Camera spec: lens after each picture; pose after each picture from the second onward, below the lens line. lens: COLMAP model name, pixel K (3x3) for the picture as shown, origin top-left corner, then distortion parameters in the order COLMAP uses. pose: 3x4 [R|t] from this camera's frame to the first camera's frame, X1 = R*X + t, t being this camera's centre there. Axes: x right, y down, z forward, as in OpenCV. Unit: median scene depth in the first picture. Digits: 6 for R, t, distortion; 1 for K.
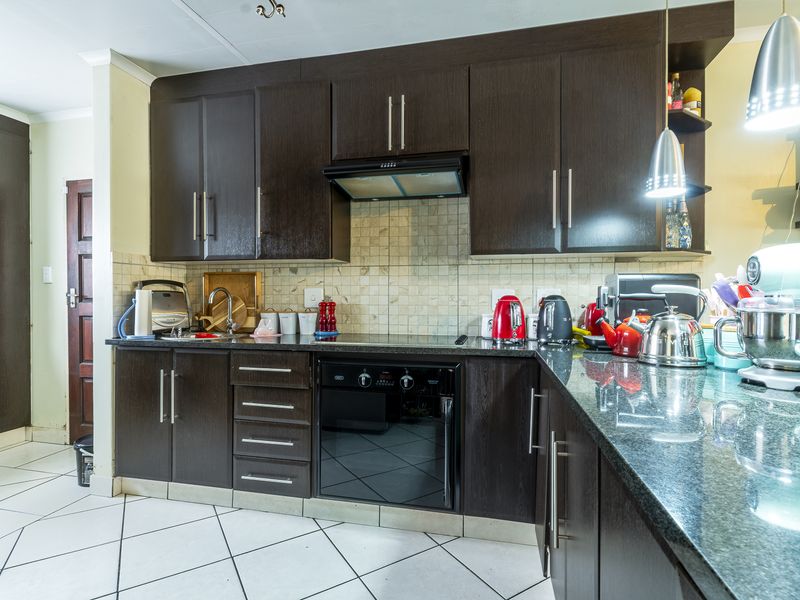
lens RADIAL K [[415.2, 0, 399.7], [0, 415.2, 296.0], [0, 0, 1]] dist [-0.001203, -0.000250]
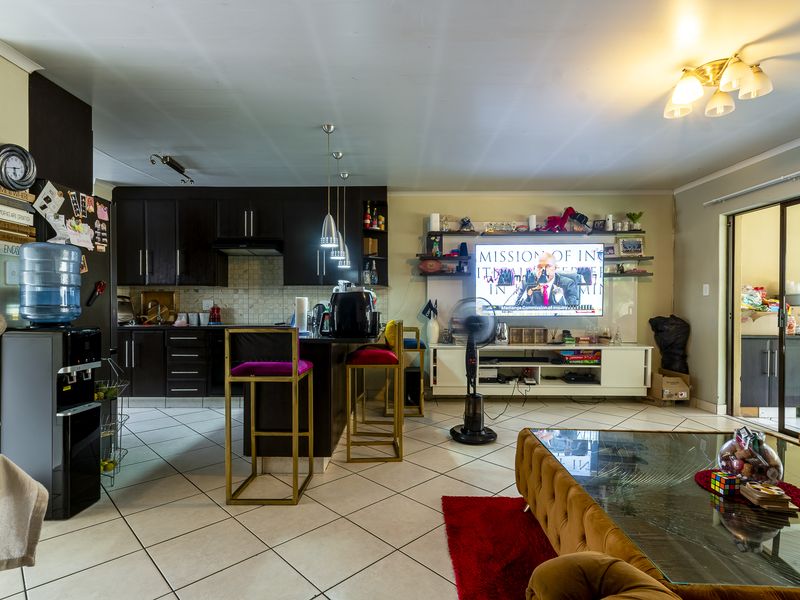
lens RADIAL K [[415.2, 0, 402.0], [0, 415.2, 307.7], [0, 0, 1]] dist [-0.001203, -0.000250]
pose [[0.974529, -0.002651, 0.224245, 0.244784], [0.001196, 0.999977, 0.006623, 0.004544], [-0.224258, -0.006186, 0.974510, -1.105363]]
